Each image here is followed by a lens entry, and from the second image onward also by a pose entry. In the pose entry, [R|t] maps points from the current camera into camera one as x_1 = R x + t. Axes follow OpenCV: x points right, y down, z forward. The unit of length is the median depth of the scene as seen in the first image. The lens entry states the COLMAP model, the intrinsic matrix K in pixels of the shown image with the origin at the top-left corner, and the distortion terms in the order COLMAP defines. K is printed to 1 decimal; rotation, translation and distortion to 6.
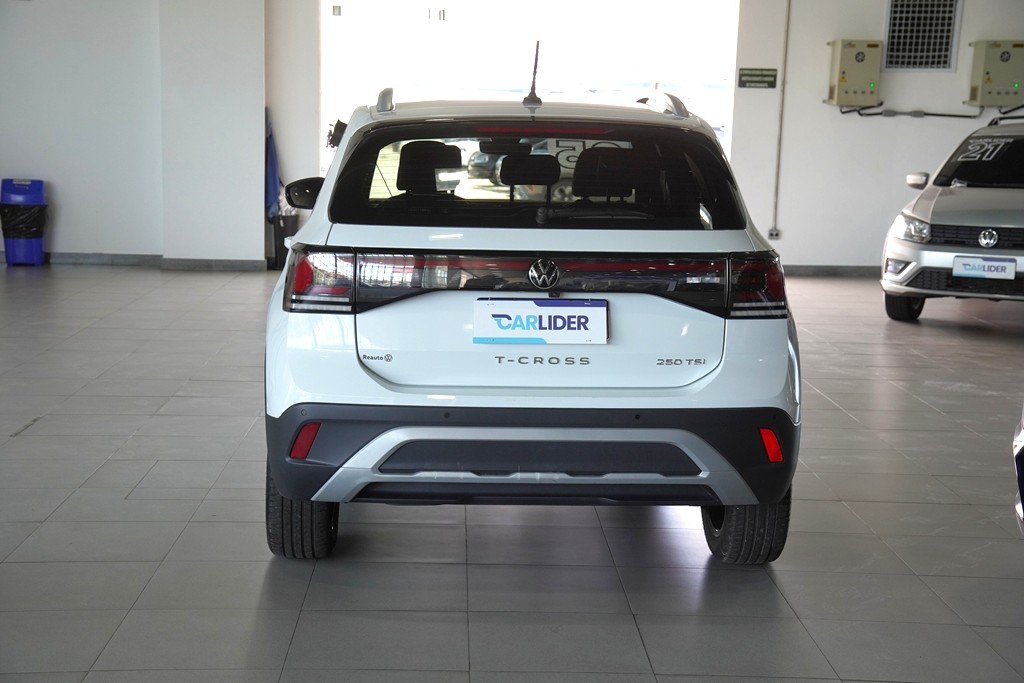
lens RADIAL K [[1601.9, 0, 511.6], [0, 1601.9, 336.3], [0, 0, 1]] dist [-0.146278, 0.000000]
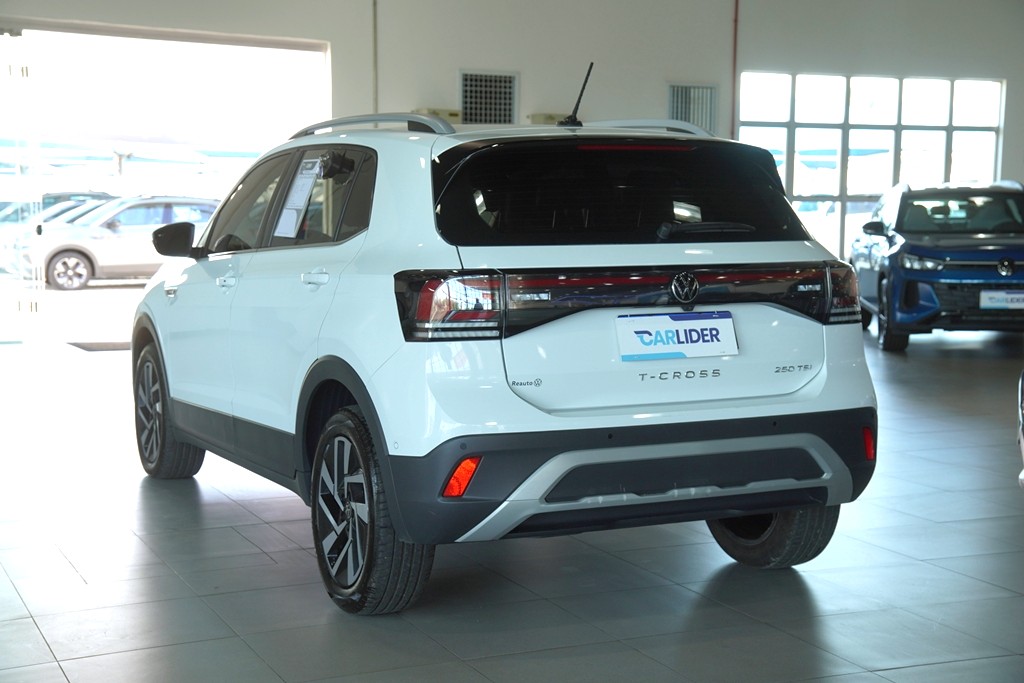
lens RADIAL K [[1548.1, 0, 513.3], [0, 1548.1, 350.6], [0, 0, 1]] dist [0.026216, 0.000000]
pose [[0.922977, -0.058043, 0.380453, -0.441711], [0.071848, 0.997169, -0.022173, 0.013875], [-0.378089, 0.047800, 0.924534, 0.150839]]
